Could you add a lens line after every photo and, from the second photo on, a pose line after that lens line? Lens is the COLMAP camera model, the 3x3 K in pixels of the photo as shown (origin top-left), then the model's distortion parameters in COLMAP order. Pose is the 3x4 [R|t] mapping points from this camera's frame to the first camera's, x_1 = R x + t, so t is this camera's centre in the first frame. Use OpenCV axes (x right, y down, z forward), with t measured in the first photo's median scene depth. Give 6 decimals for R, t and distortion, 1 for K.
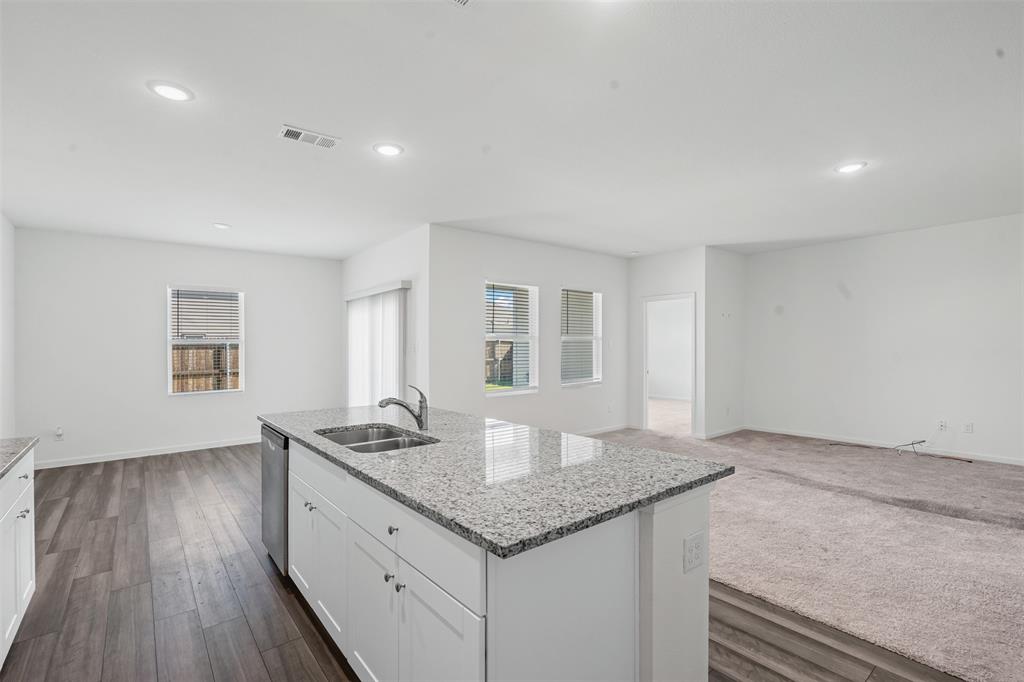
lens RADIAL K [[469.3, 0, 512.0], [0, 469.3, 341.0], [0, 0, 1]] dist [-0.001570, 0.000100]
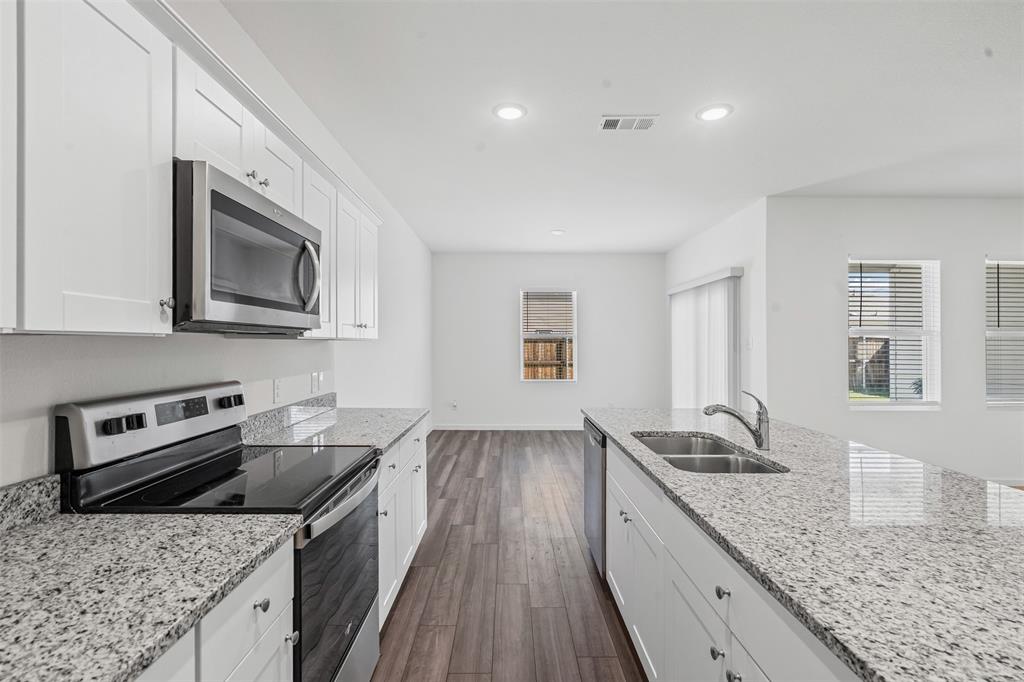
lens RADIAL K [[467.7, 0, 510.2], [0, 467.7, 326.9], [0, 0, 1]] dist [0.000635, 0.000207]
pose [[0.782925, -0.008050, -0.622065, -0.028831], [-0.005068, 0.999801, -0.019317, 0.001799], [0.622096, 0.018277, 0.782728, 0.110378]]
